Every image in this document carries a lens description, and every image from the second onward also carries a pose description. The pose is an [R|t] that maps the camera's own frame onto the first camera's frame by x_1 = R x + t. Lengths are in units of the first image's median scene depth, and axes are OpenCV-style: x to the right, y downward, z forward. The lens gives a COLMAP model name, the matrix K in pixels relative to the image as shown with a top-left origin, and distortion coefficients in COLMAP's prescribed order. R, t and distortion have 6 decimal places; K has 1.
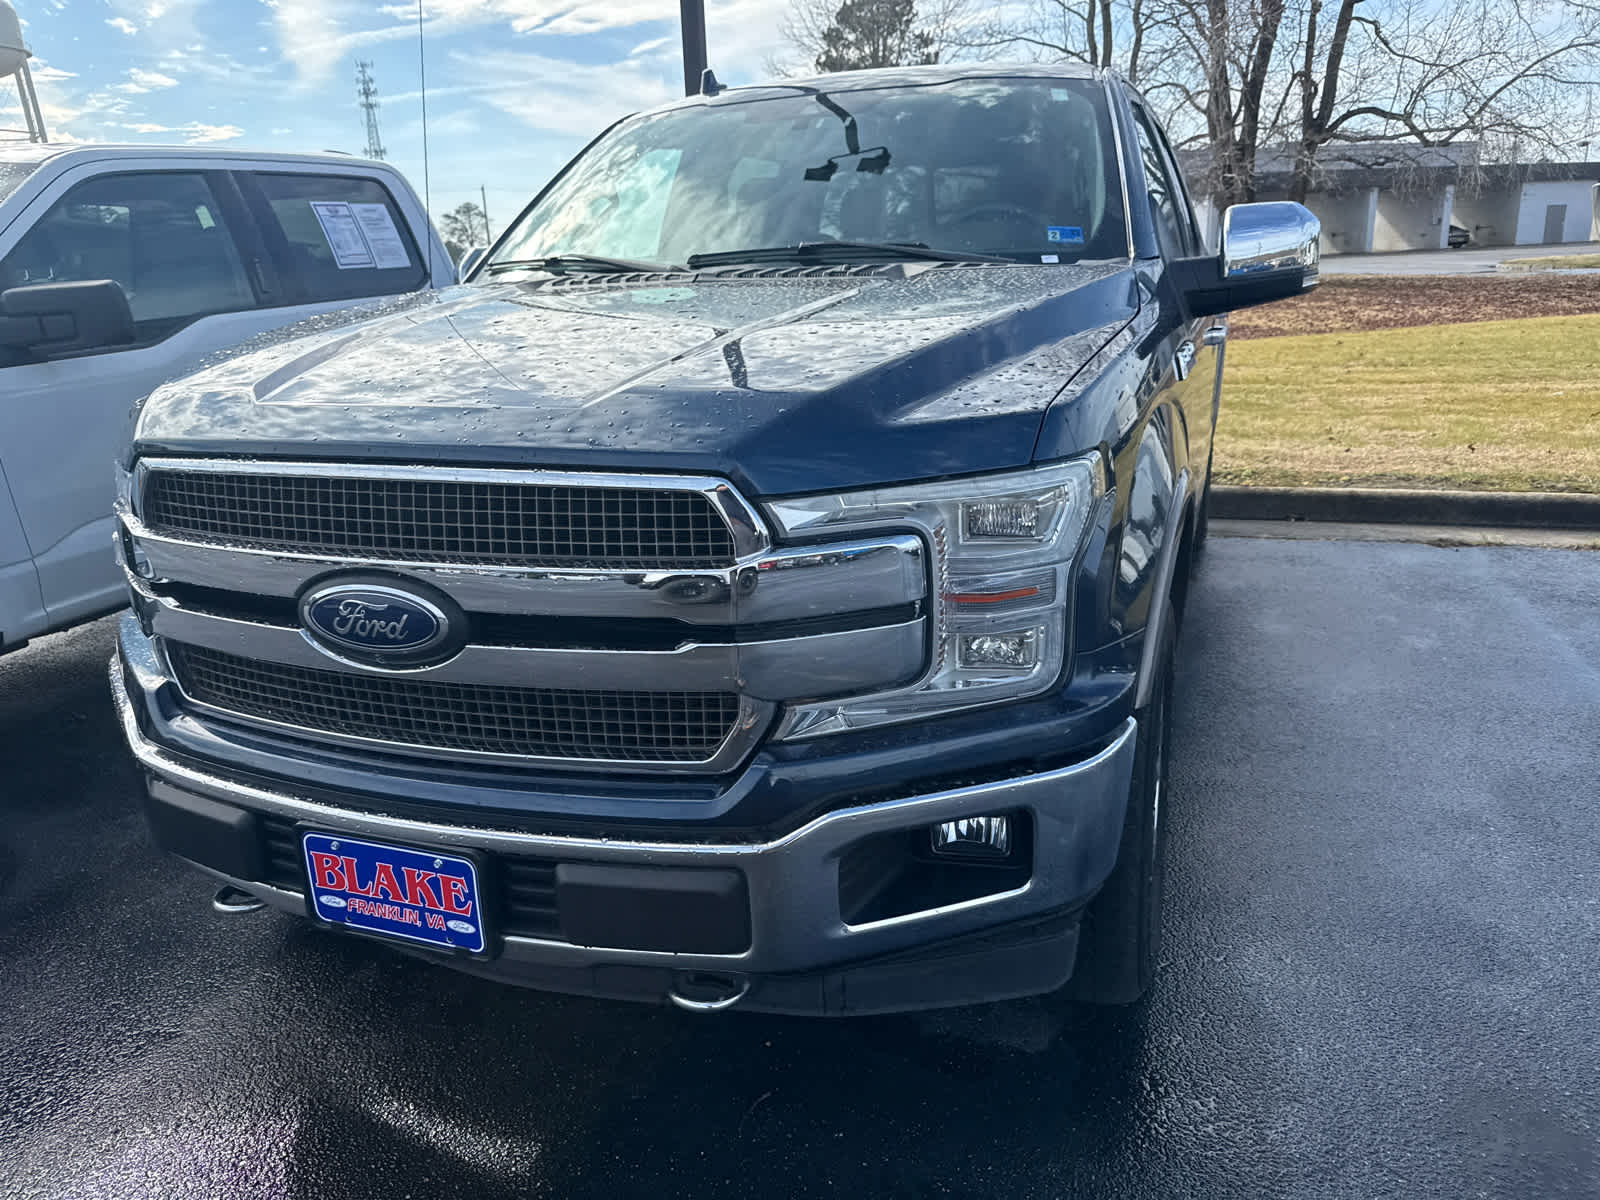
lens RADIAL K [[1144.5, 0, 792.6], [0, 1144.5, 614.9], [0, 0, 1]] dist [0.002320, -0.003557]
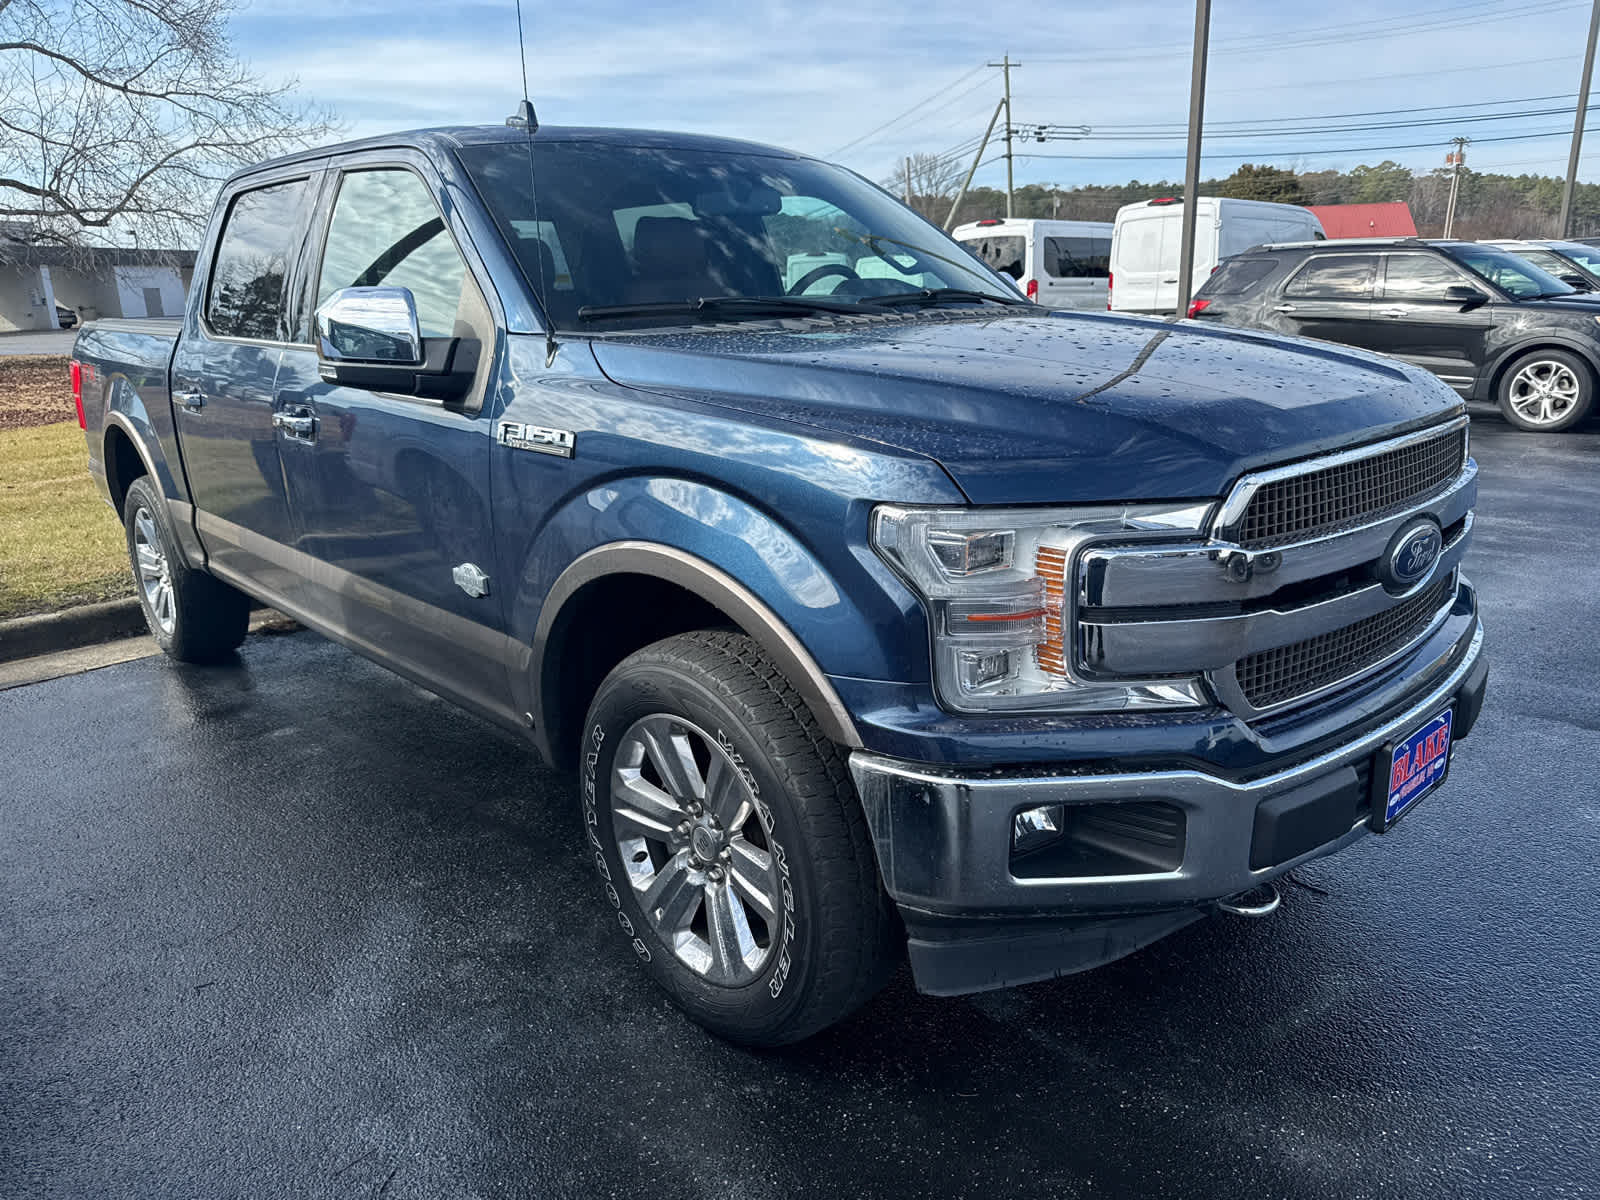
lens RADIAL K [[1149.9, 0, 823.6], [0, 1149.9, 610.1], [0, 0, 1]] dist [0.005307, -0.008325]
pose [[0.432451, -0.215093, 0.875626, -0.452232], [0.277494, 0.955744, 0.097726, -0.062286], [-0.857895, 0.200719, 0.472999, 0.238884]]
